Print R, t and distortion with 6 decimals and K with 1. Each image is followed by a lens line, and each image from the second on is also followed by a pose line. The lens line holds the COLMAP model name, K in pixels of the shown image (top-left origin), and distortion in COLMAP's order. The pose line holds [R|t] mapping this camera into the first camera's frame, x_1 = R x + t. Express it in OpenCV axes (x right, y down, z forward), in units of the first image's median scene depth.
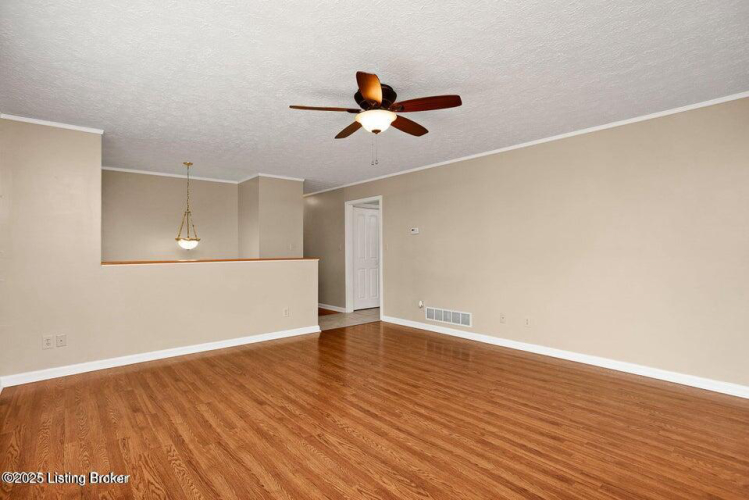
lens RADIAL K [[368.8, 0, 374.5], [0, 368.8, 250.0], [0, 0, 1]] dist [-0.036718, 0.001360]
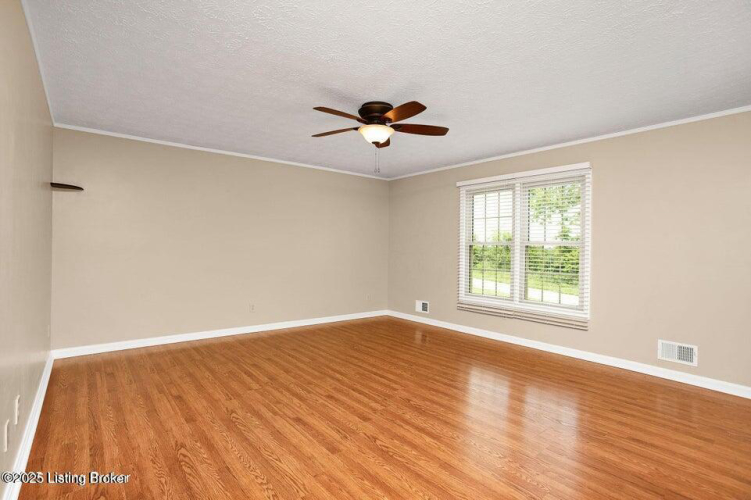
lens RADIAL K [[369.8, 0, 375.5], [0, 369.8, 250.0], [0, 0, 1]] dist [-0.036718, 0.001360]
pose [[-0.999596, -0.008692, 0.027056, -0.027116], [-0.008716, 0.999962, -0.000743, 0.008063], [-0.027049, -0.000978, -0.999634, 2.132484]]
